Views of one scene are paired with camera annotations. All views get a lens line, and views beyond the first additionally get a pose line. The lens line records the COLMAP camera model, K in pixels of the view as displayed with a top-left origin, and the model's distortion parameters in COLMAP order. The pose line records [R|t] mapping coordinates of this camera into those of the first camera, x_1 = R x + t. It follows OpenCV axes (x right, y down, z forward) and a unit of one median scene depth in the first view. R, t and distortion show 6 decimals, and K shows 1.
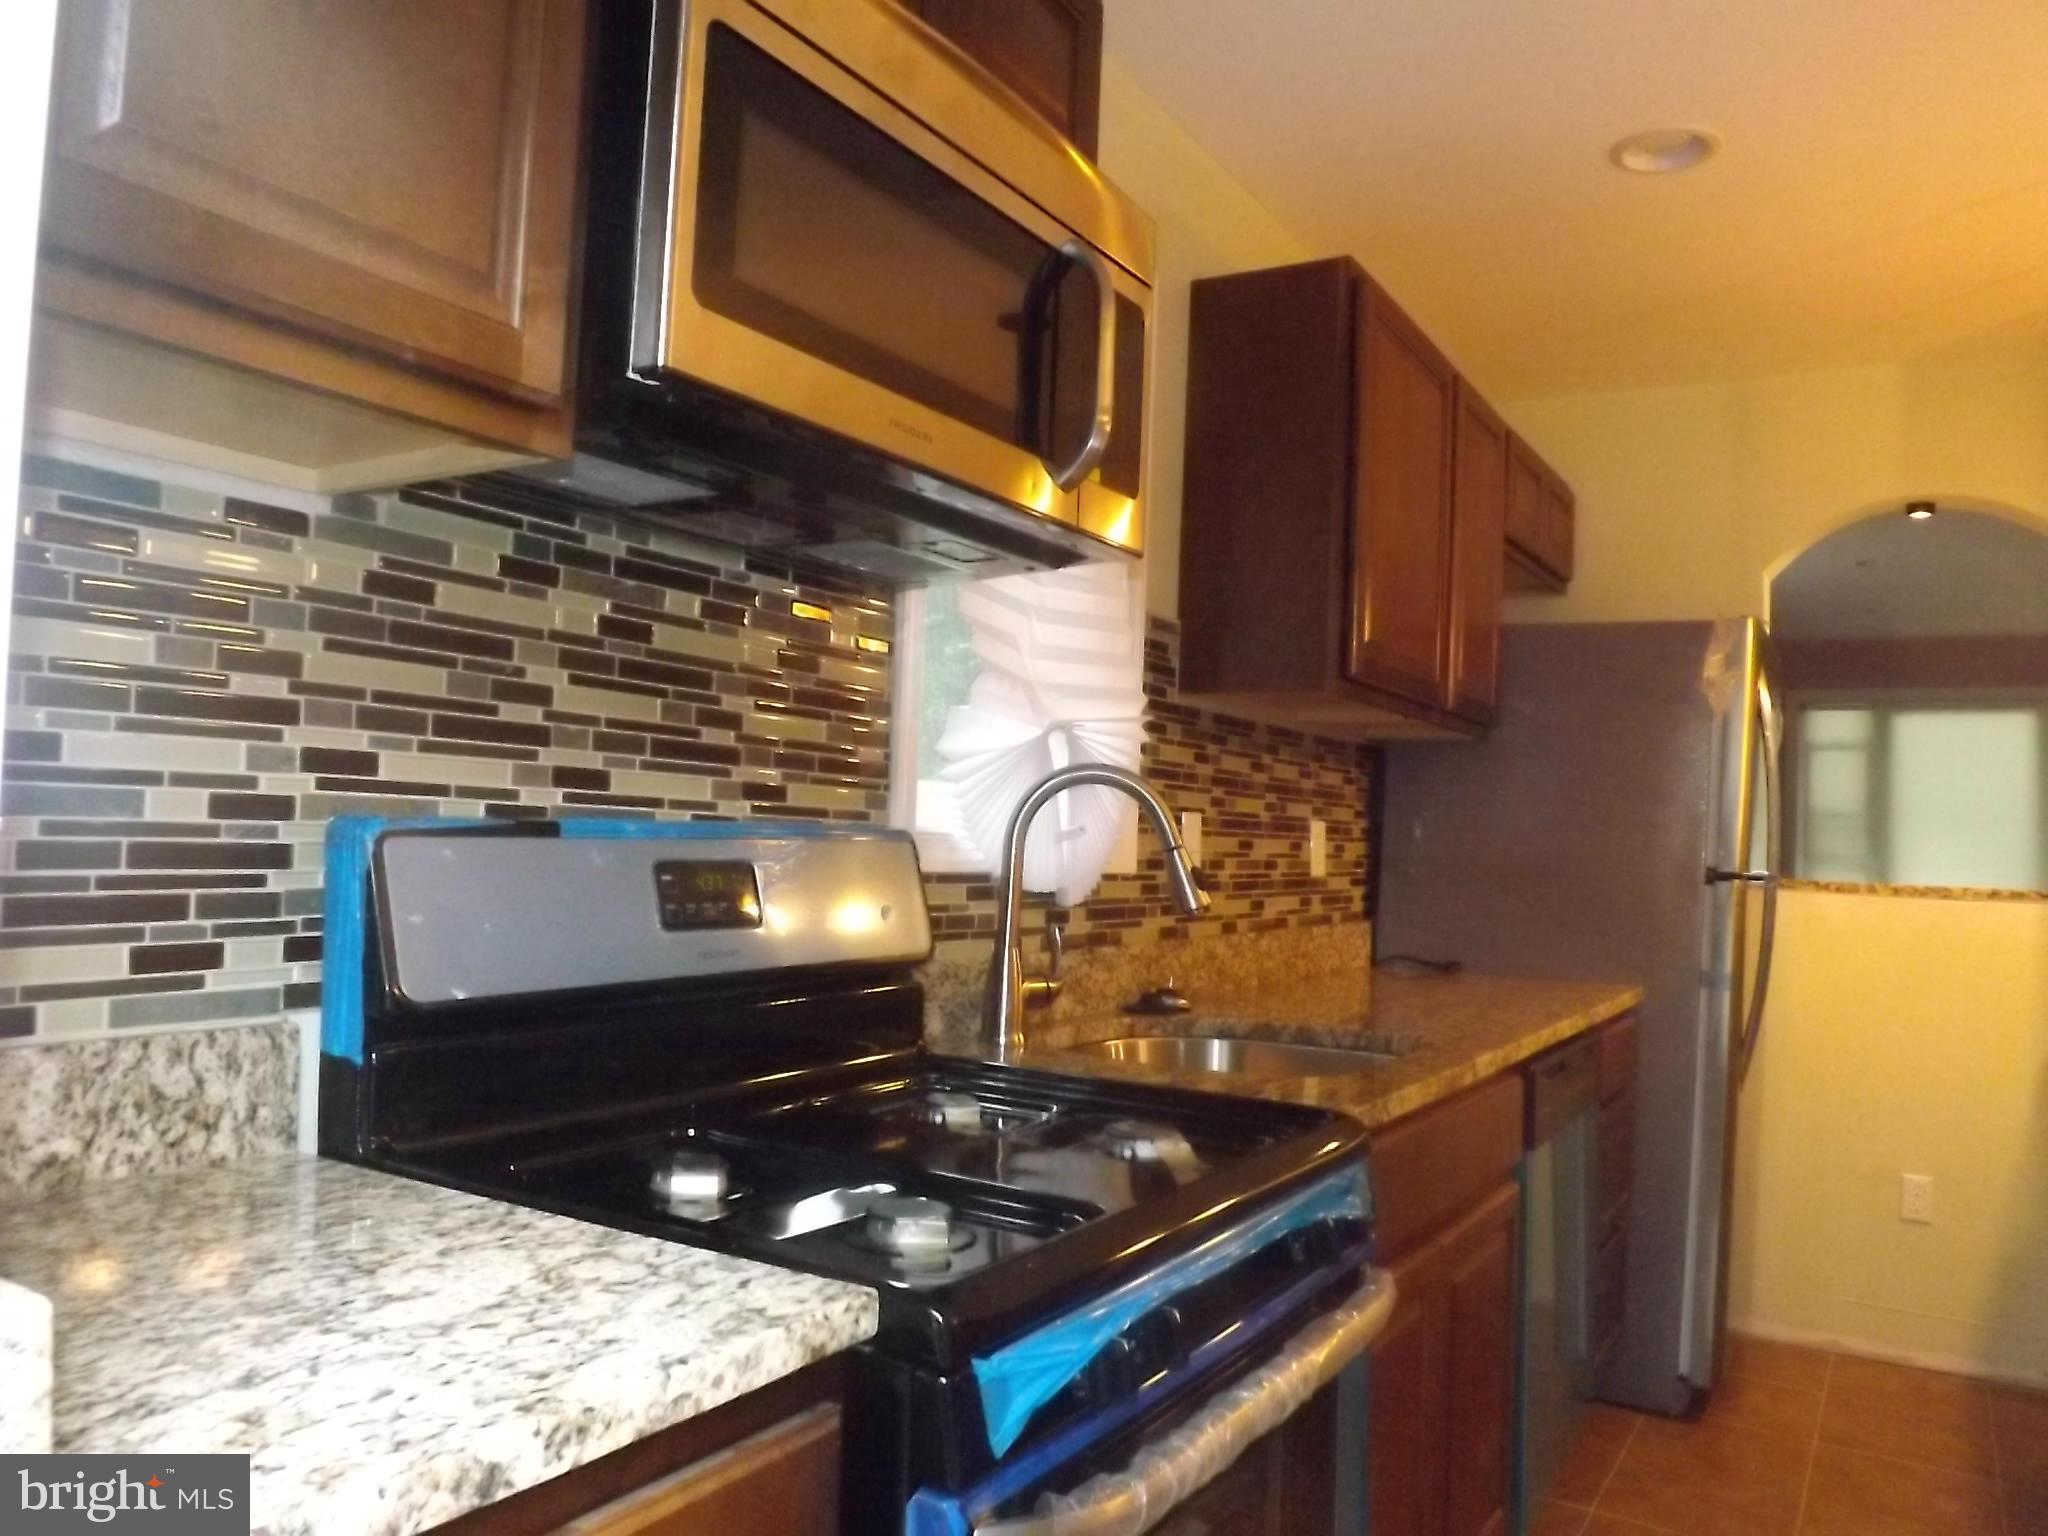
lens RADIAL K [[1505.0, 0, 1022.2], [0, 1505.0, 792.5], [0, 0, 1]] dist [0.001394, -0.049066]
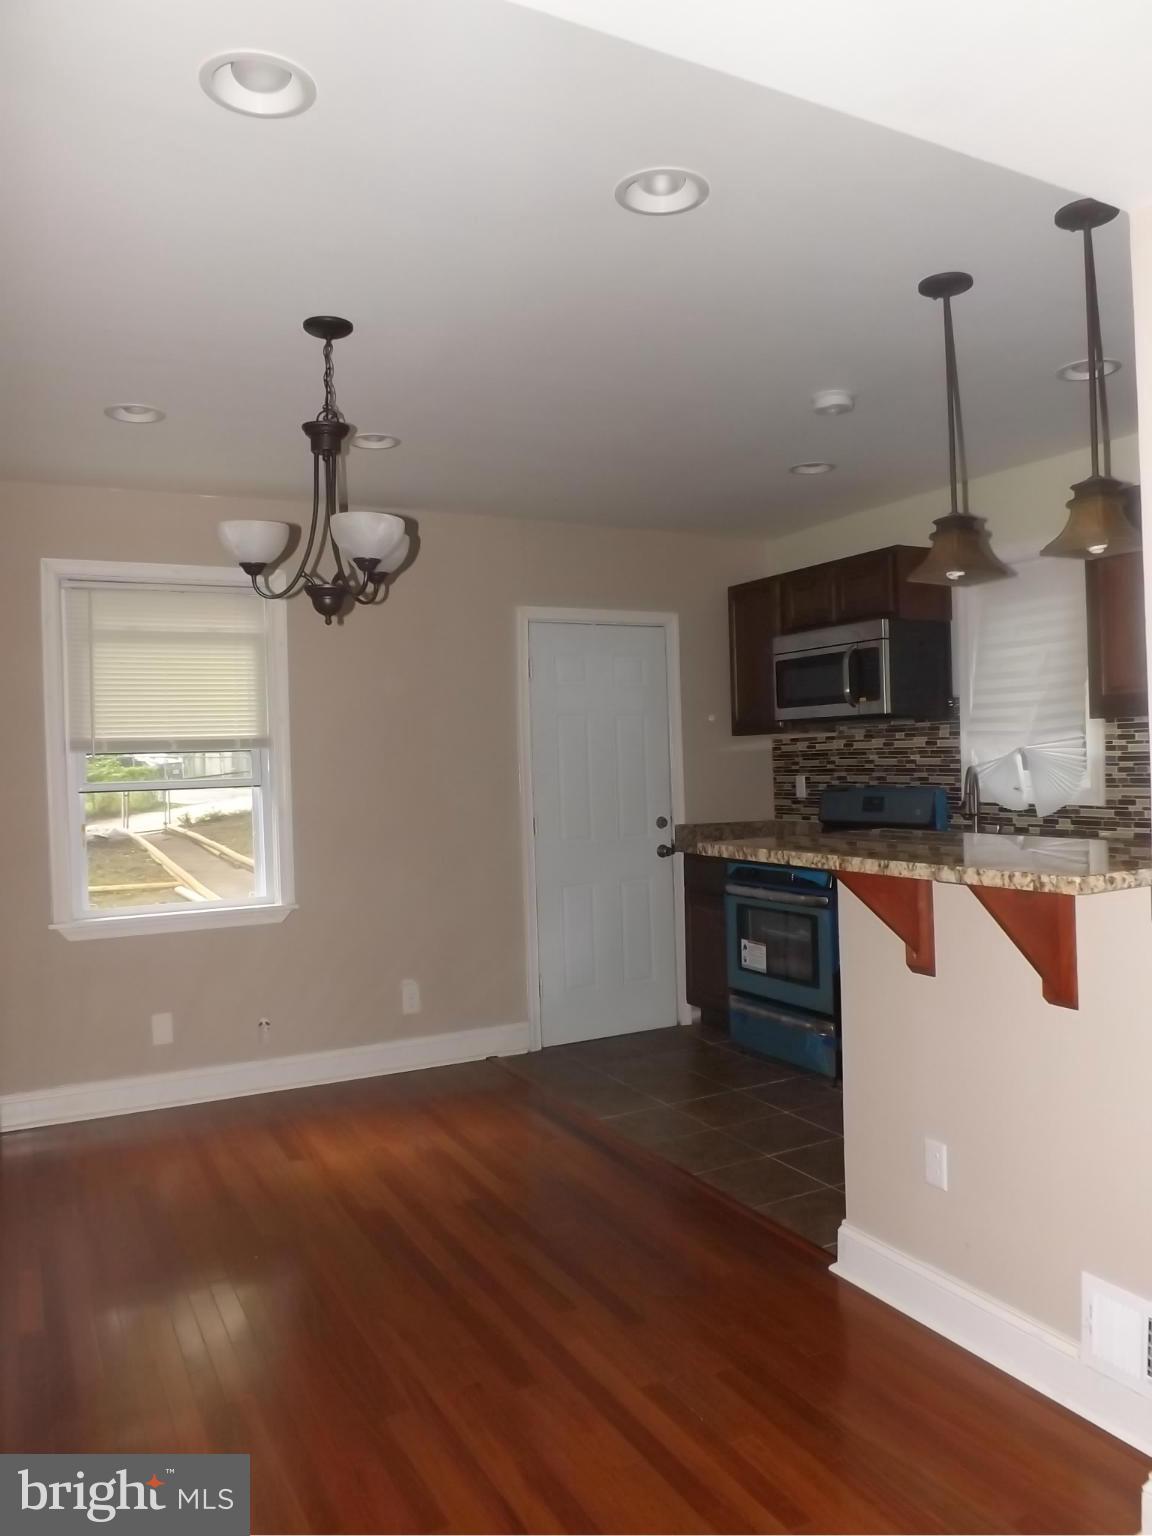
lens RADIAL K [[1129.4, 0, 576.0], [0, 1129.4, 768.0], [0, 0, 1]] dist [-0.019970, -0.003161]
pose [[-0.520634, -0.016294, -0.853625, 2.035295], [0.032982, 0.998688, -0.039180, 0.040740], [0.853143, -0.048553, -0.519413, 1.298075]]
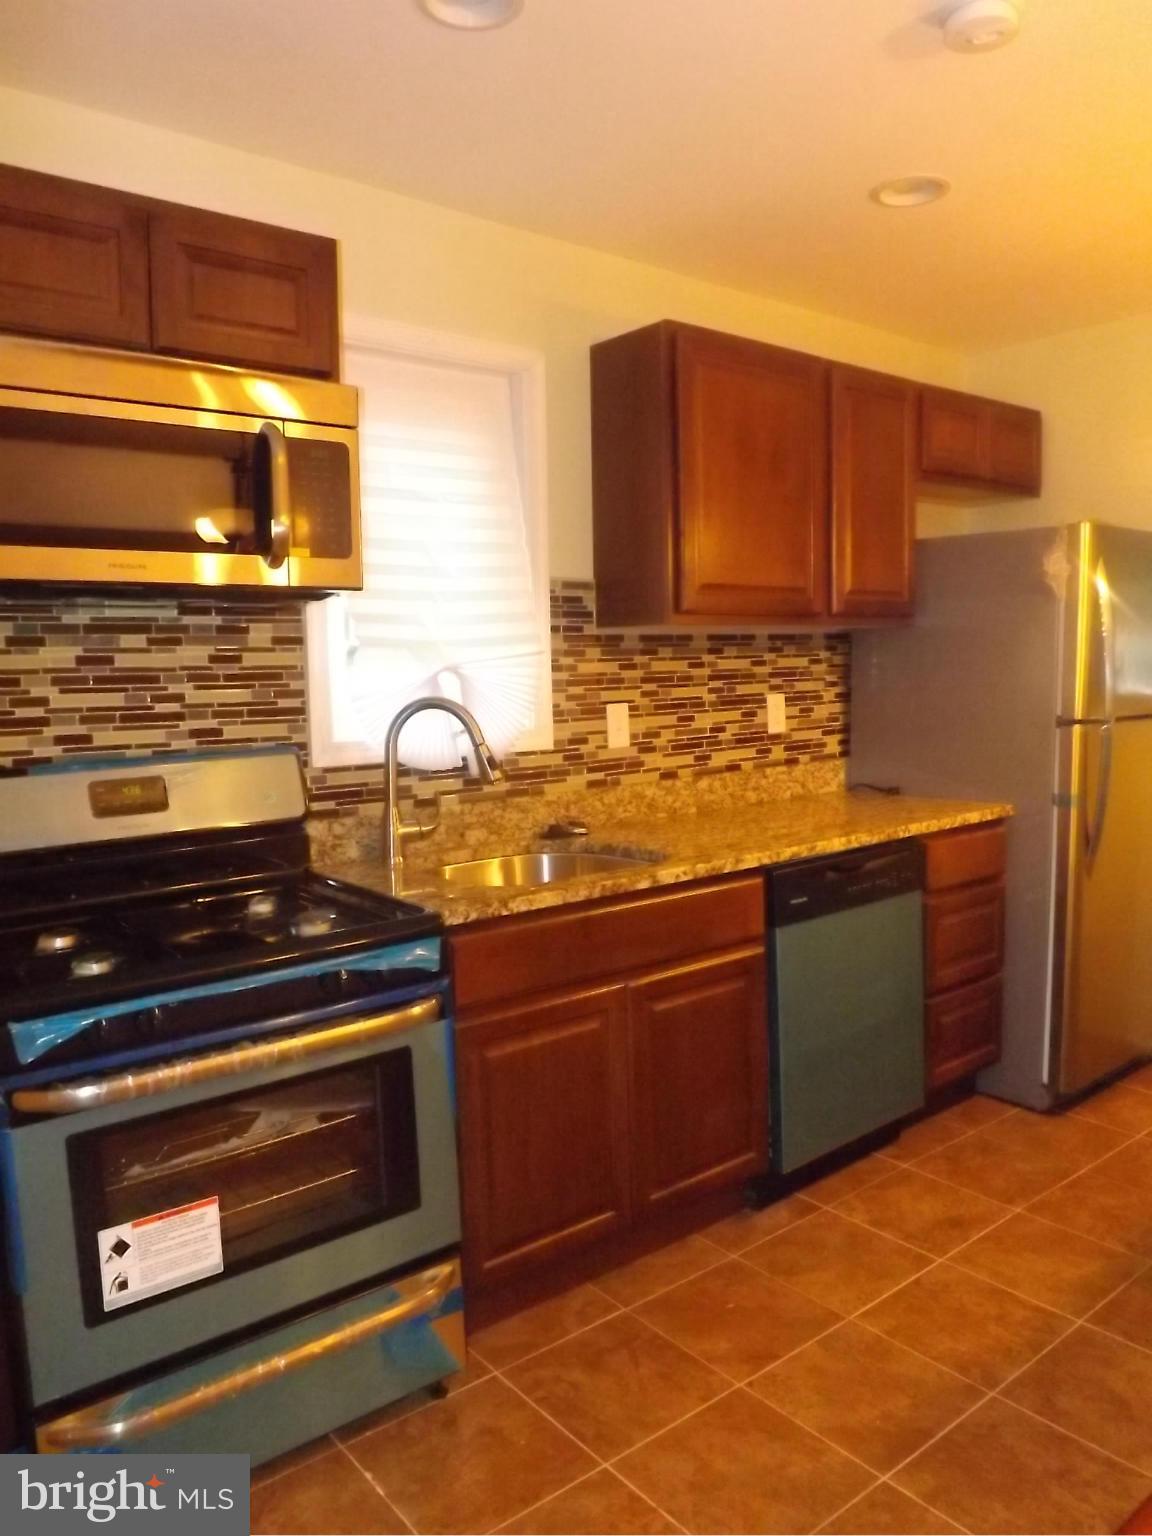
lens RADIAL K [[1129.4, 0, 576.0], [0, 1129.4, 768.0], [0, 0, 1]] dist [-0.019970, -0.003161]
pose [[0.938486, -0.033115, -0.343727, 0.545361], [0.072619, 0.992058, 0.102696, -0.050126], [0.337596, -0.121340, 0.933437, -0.106746]]
